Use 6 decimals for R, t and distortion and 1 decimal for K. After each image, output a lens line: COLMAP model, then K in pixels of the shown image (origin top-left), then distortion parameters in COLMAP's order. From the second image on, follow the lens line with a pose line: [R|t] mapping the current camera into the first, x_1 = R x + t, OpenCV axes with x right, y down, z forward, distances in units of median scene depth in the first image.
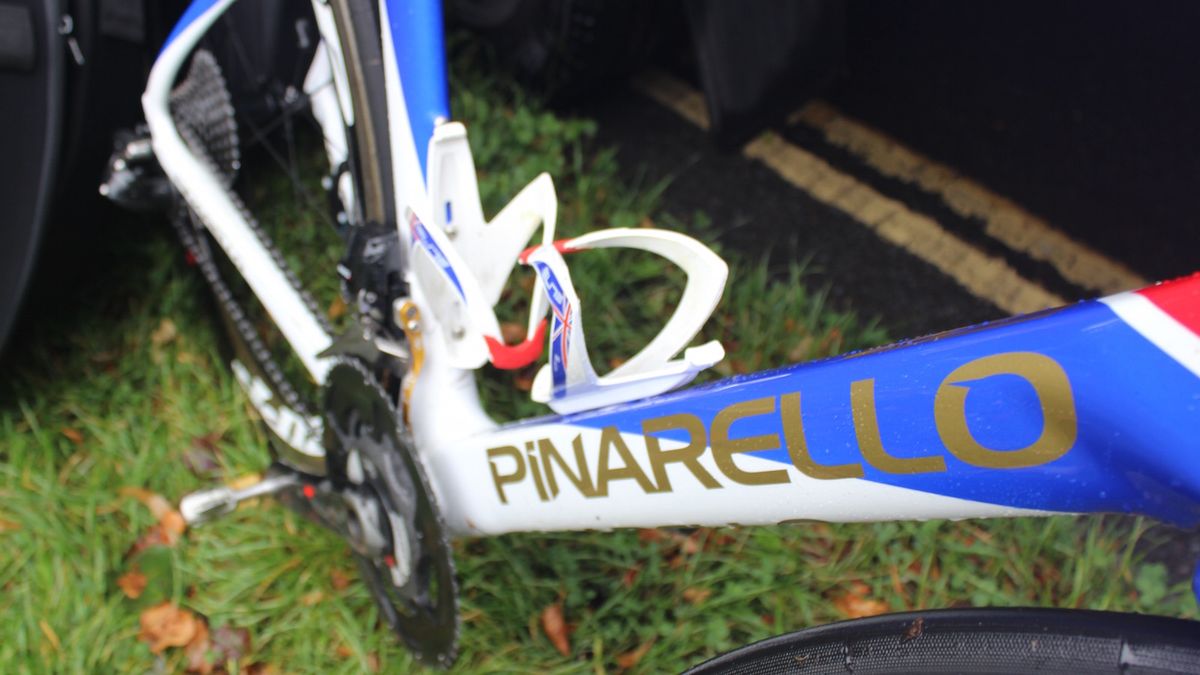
lens RADIAL K [[1221.4, 0, 600.0], [0, 1221.4, 337.5], [0, 0, 1]] dist [-0.142462, 0.158829]
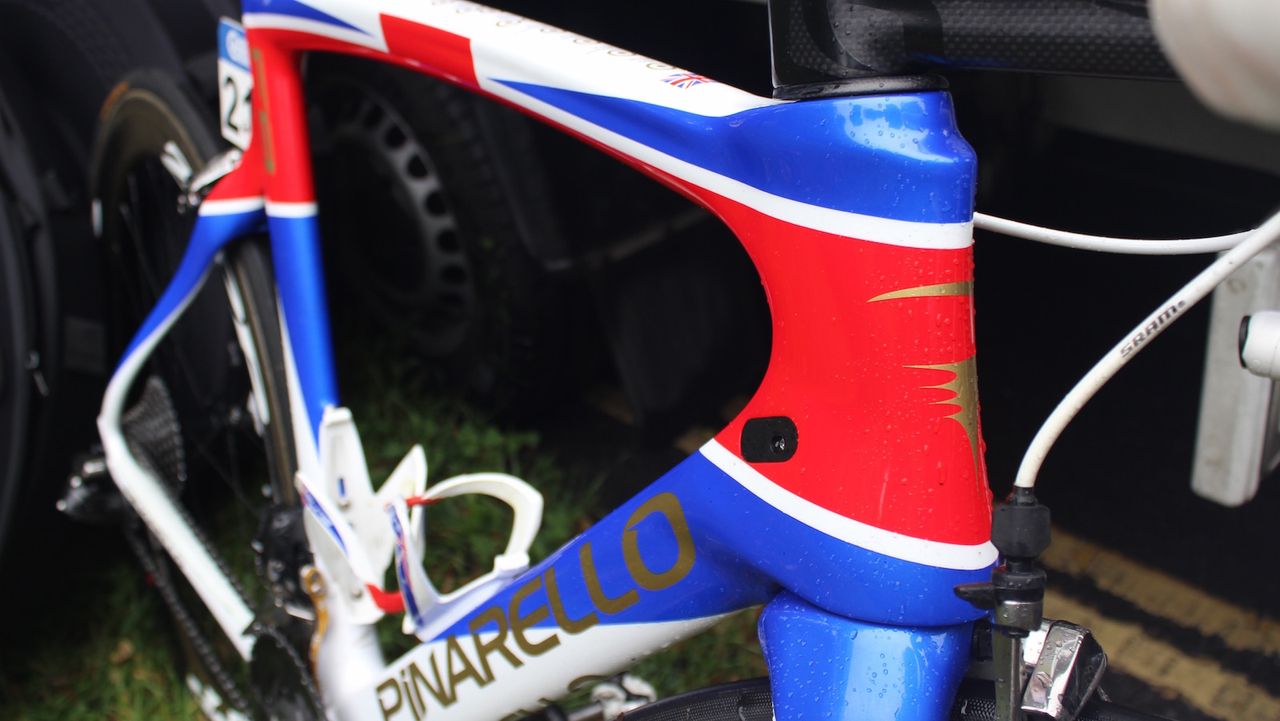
lens RADIAL K [[1302.9, 0, 640.0], [0, 1302.9, 360.5], [0, 0, 1]] dist [-0.142462, 0.158829]
pose [[0.997932, -0.061556, 0.018503, 0.101566], [0.064239, 0.964924, -0.254548, 0.079892], [-0.002185, 0.255210, 0.966883, -0.161244]]
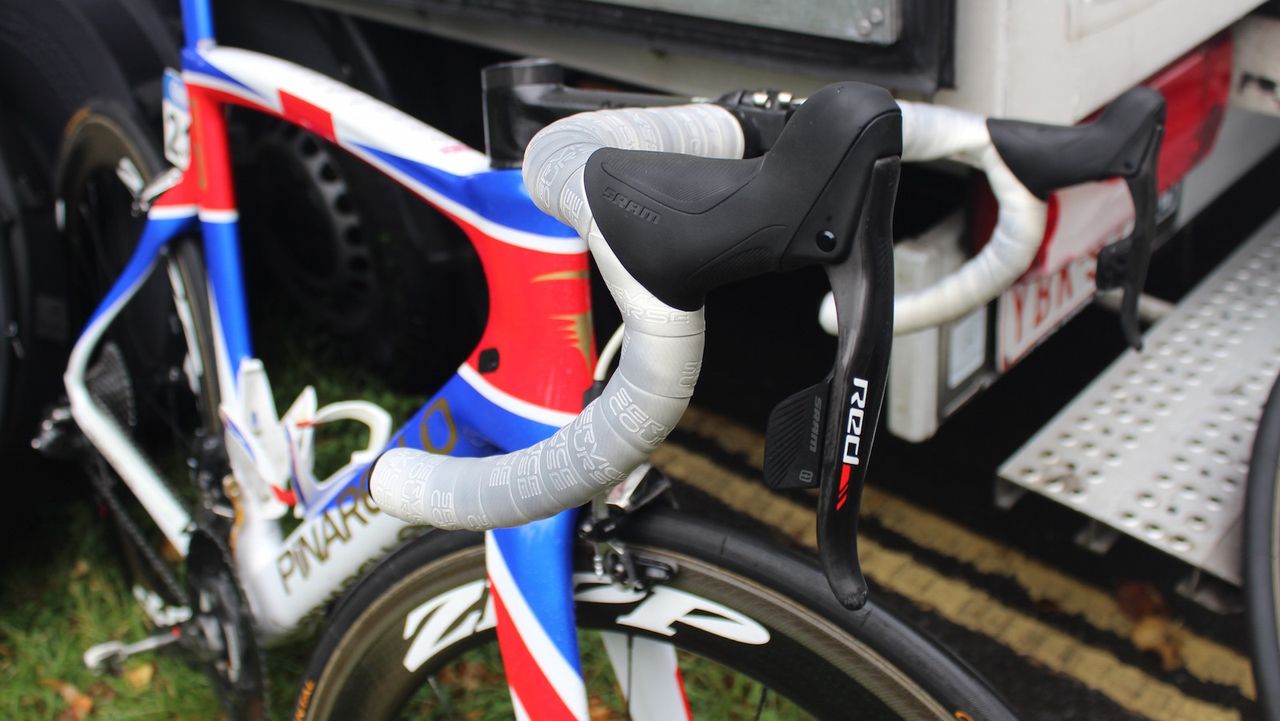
lens RADIAL K [[1264.0, 0, 635.2], [0, 1264.0, 380.6], [0, 0, 1]] dist [-0.178748, 0.218248]
pose [[0.995841, -0.054009, 0.073376, 0.180432], [0.069416, 0.971394, -0.227100, 0.179665], [-0.059012, 0.231249, 0.971103, -0.445341]]
